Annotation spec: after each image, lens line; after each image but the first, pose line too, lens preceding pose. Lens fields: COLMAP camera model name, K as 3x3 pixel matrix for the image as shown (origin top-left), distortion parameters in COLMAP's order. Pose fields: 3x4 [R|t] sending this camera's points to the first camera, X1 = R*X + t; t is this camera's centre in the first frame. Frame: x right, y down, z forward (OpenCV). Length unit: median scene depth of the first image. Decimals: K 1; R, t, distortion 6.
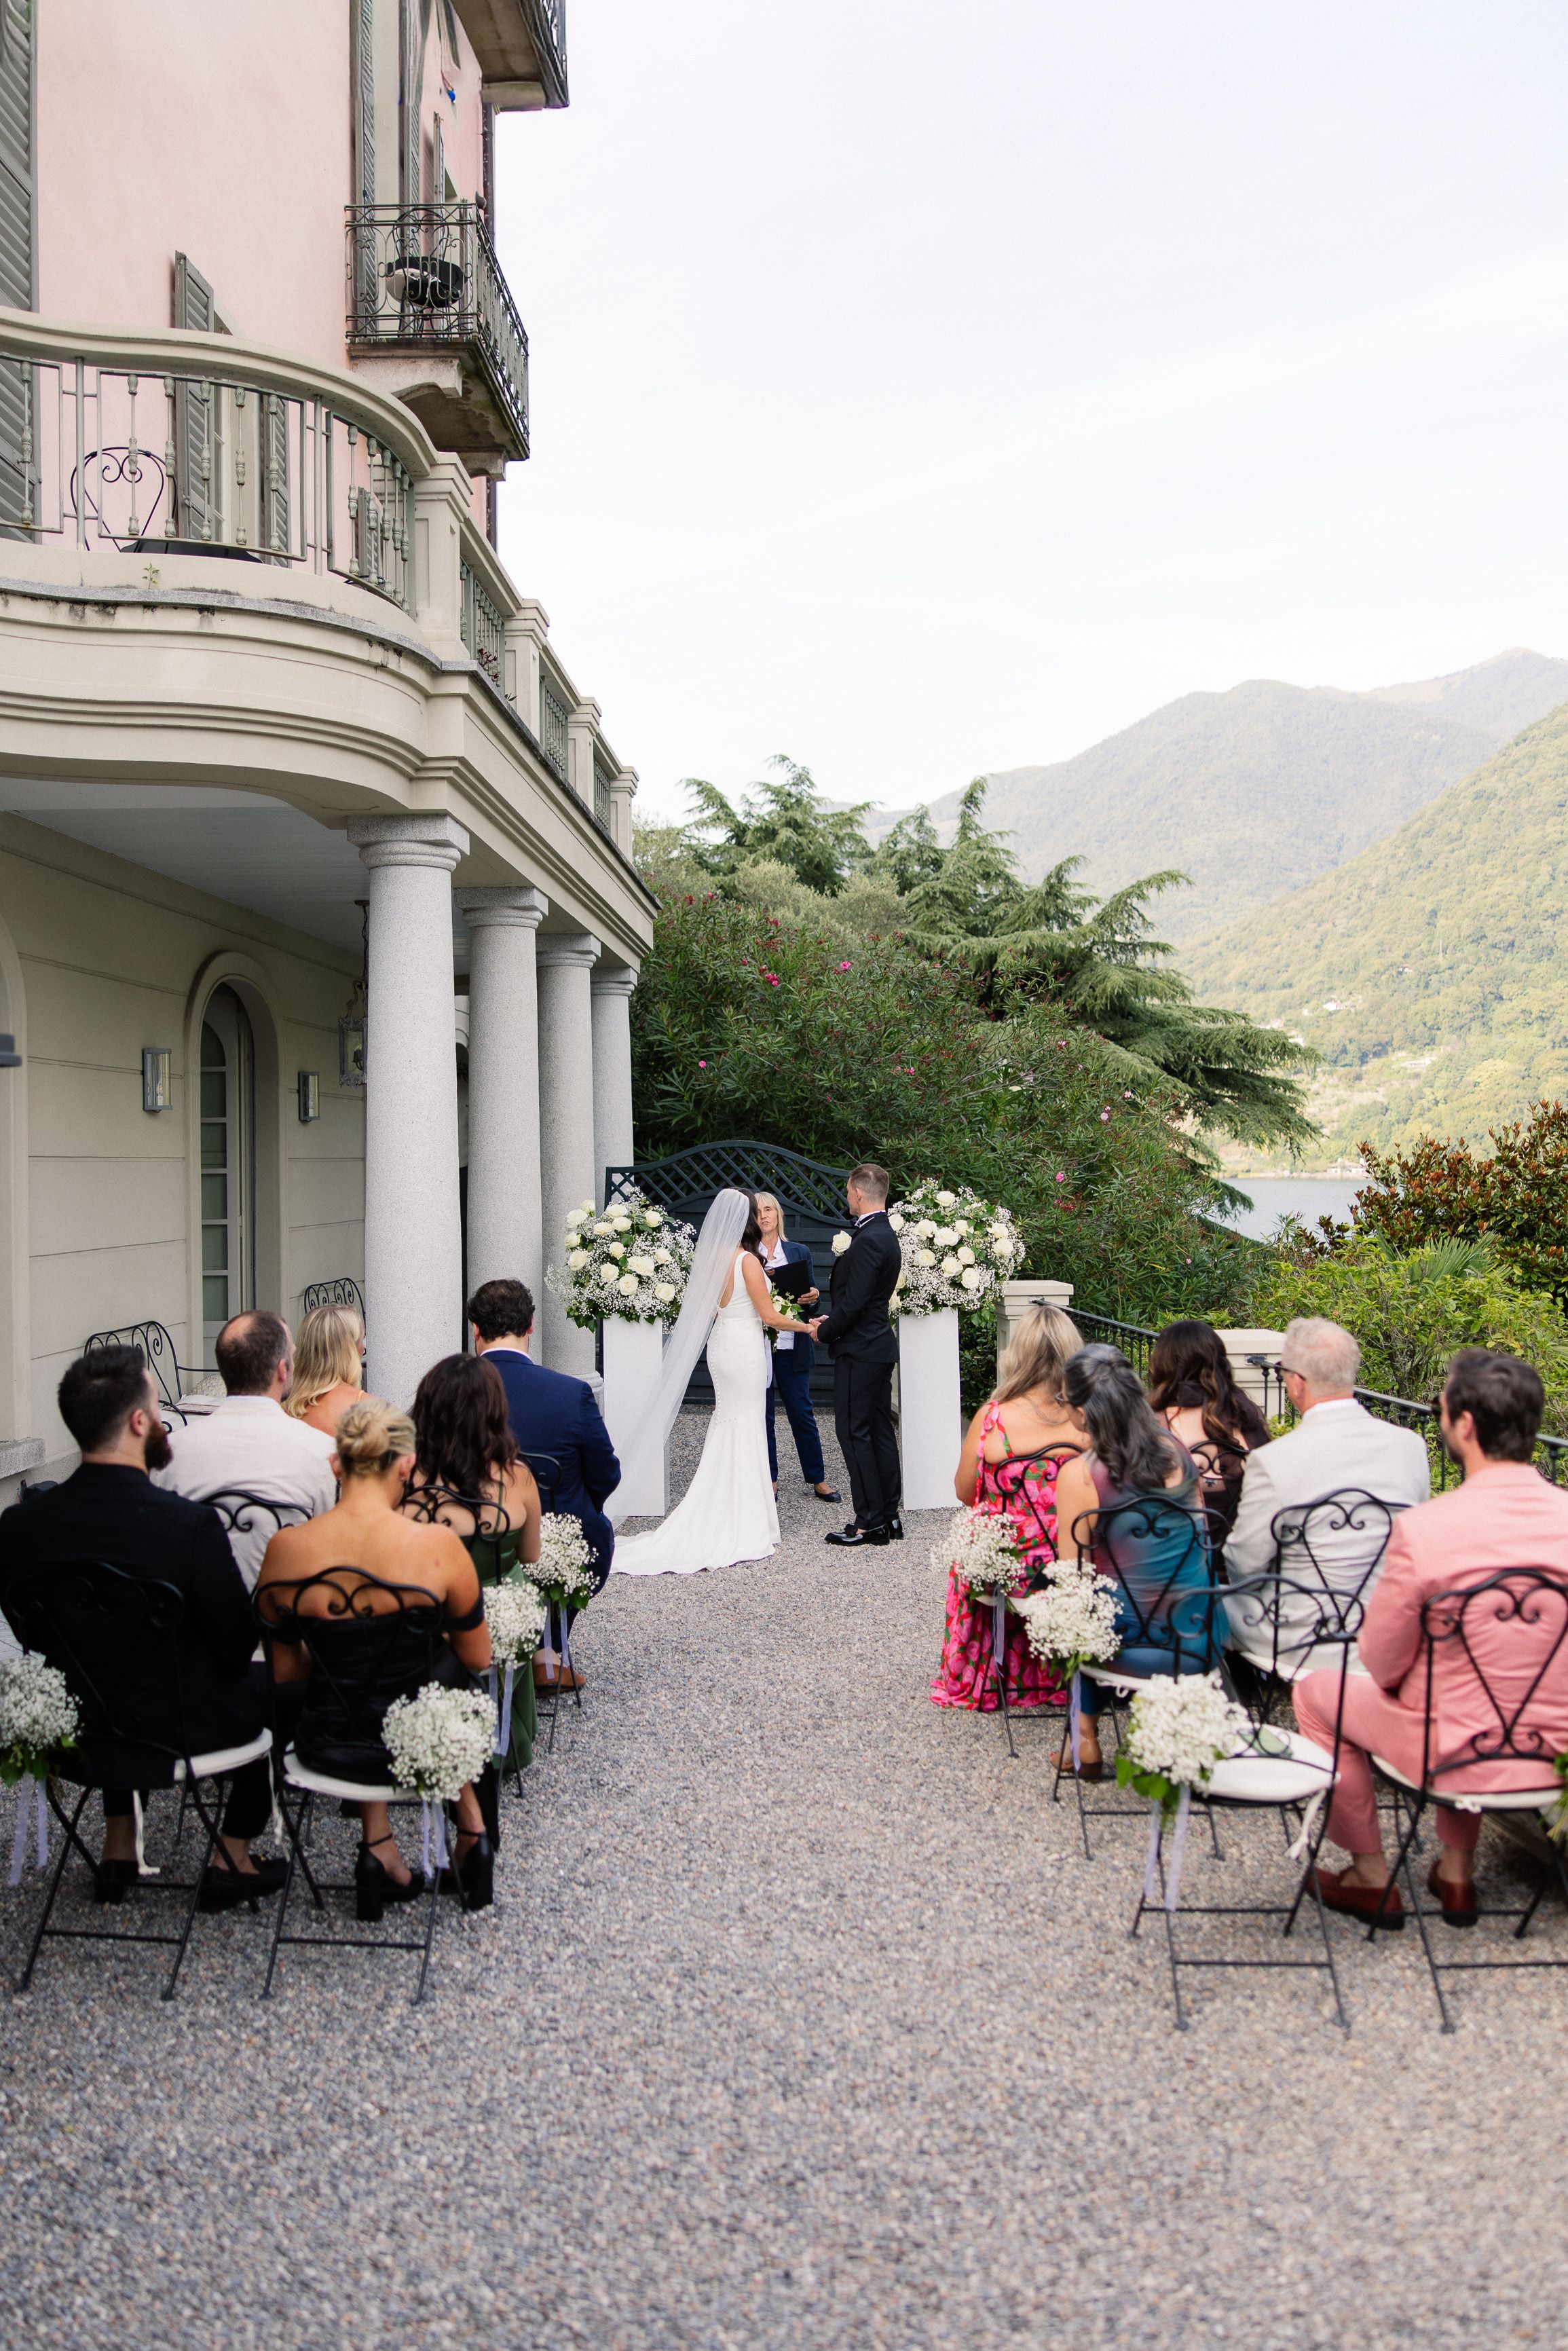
lens RADIAL K [[1913.7, 0, 784.0], [0, 1913.7, 1175.5], [0, 0, 1]] dist [0.021520, -0.034227]
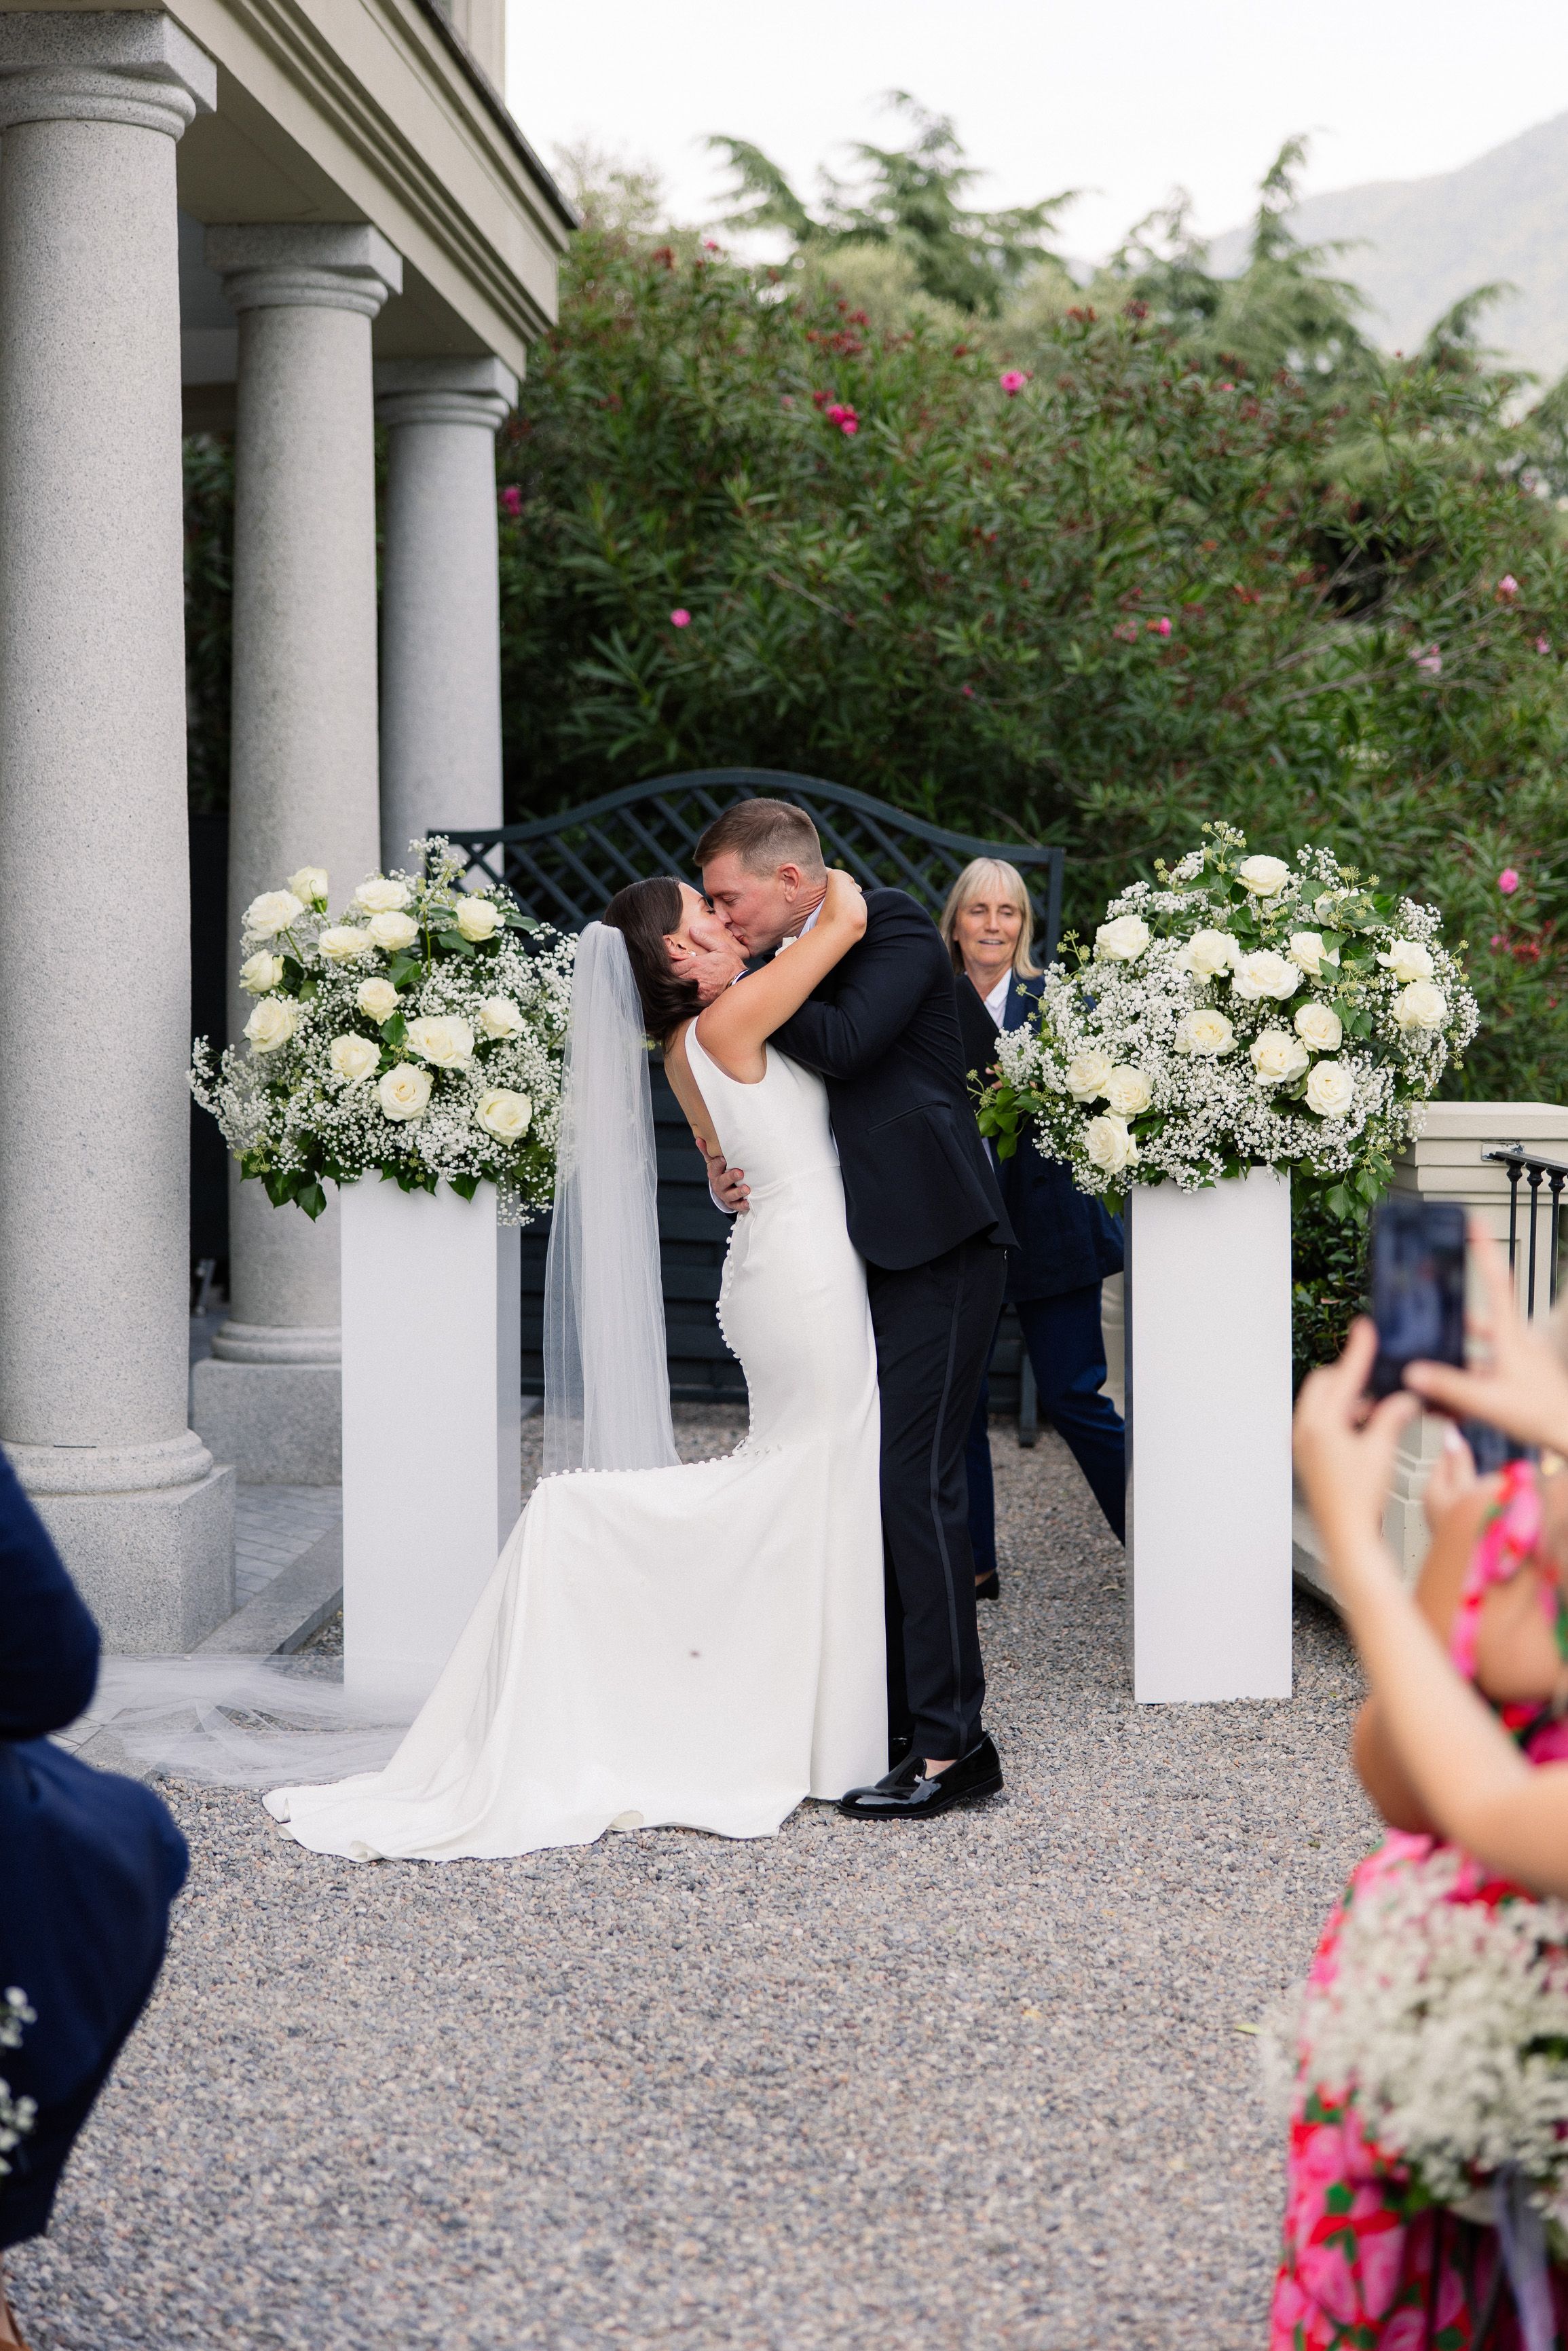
lens RADIAL K [[3537.6, 0, 784.0], [0, 3537.6, 1175.5], [0, 0, 1]] dist [0.007316, -0.070936]
pose [[0.999352, 0.015810, -0.032341, 0.014467], [-0.013752, 0.997925, 0.062907, 0.028354], [0.033269, -0.062421, 0.997495, 0.309009]]
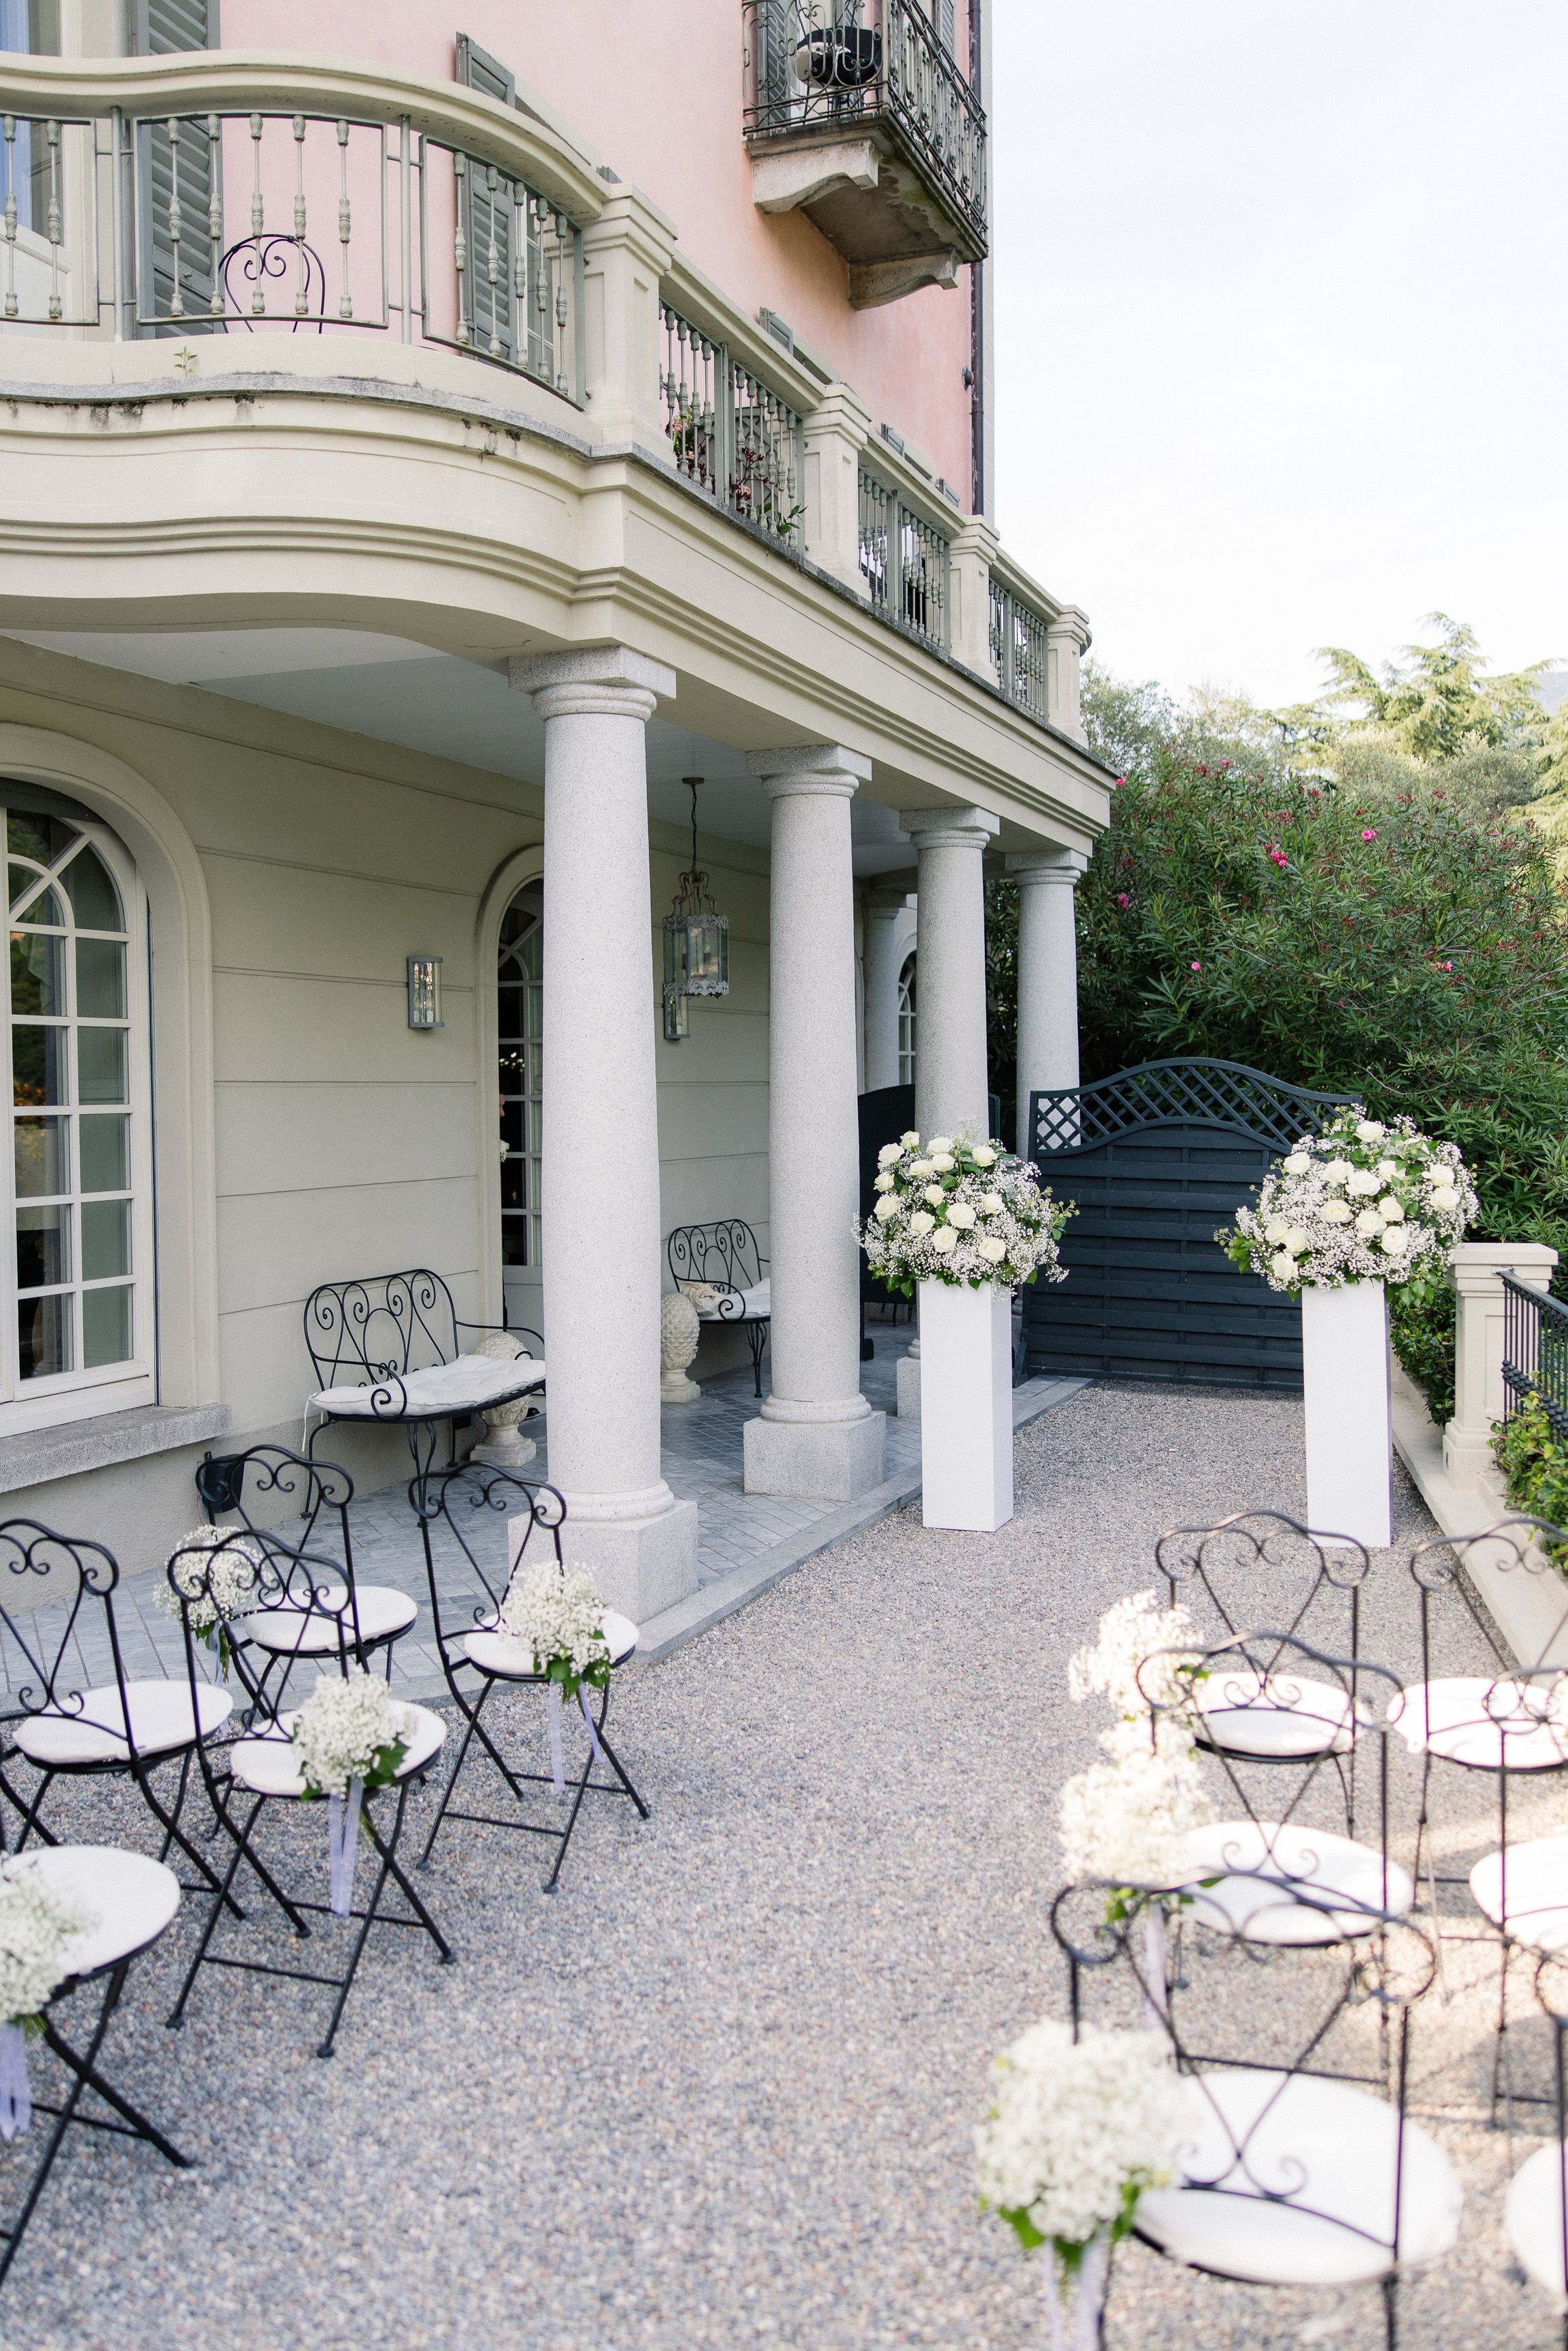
lens RADIAL K [[2028.3, 0, 782.4], [0, 2028.3, 1138.8], [0, 0, 1]] dist [0.013892, -0.018386]
pose [[0.943172, 0.003877, -0.332283, 0.131223], [0.002323, 0.999831, 0.018260, -0.000044], [0.332297, -0.017994, 0.943003, 0.181586]]
